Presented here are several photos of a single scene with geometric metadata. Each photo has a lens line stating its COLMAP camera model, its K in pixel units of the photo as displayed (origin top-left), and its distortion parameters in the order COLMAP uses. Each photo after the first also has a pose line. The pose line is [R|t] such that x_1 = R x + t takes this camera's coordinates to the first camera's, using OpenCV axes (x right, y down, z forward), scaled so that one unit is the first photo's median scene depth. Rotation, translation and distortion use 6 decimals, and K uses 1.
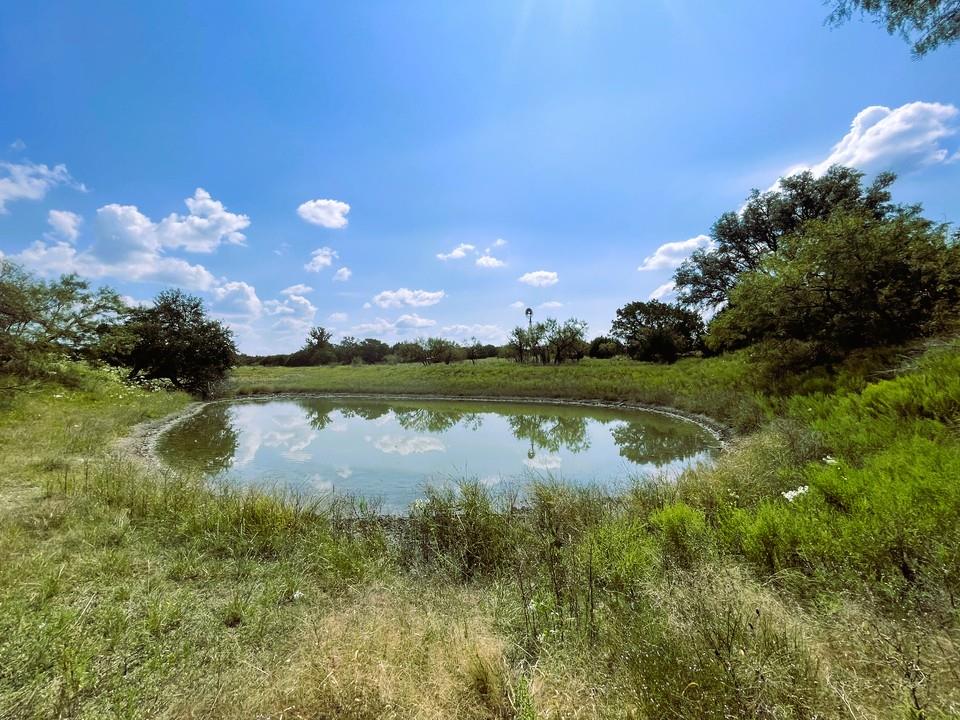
lens RADIAL K [[389.8, 0, 483.0], [0, 389.8, 364.0], [0, 0, 1]] dist [-0.004890, 0.001209]
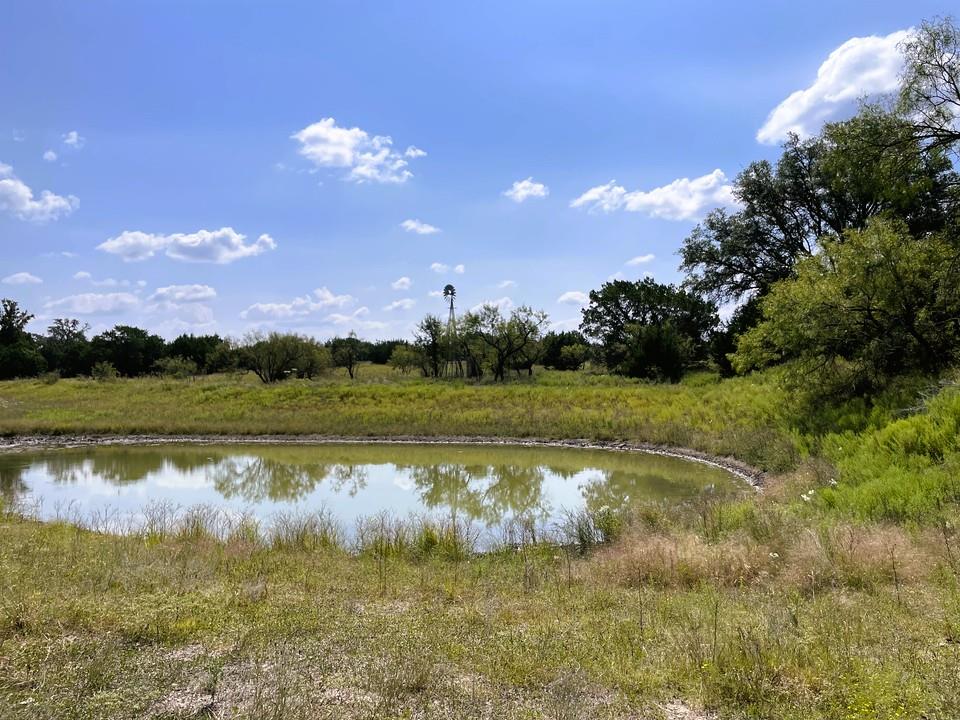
lens RADIAL K [[729.3, 0, 485.7], [0, 729.3, 366.4], [0, 0, 1]] dist [0.094726, -0.138460]
pose [[0.976837, 0.005379, 0.213918, -0.071053], [-0.003612, 0.999956, -0.008652, -0.011727], [-0.213955, 0.007679, 0.976813, -0.104252]]
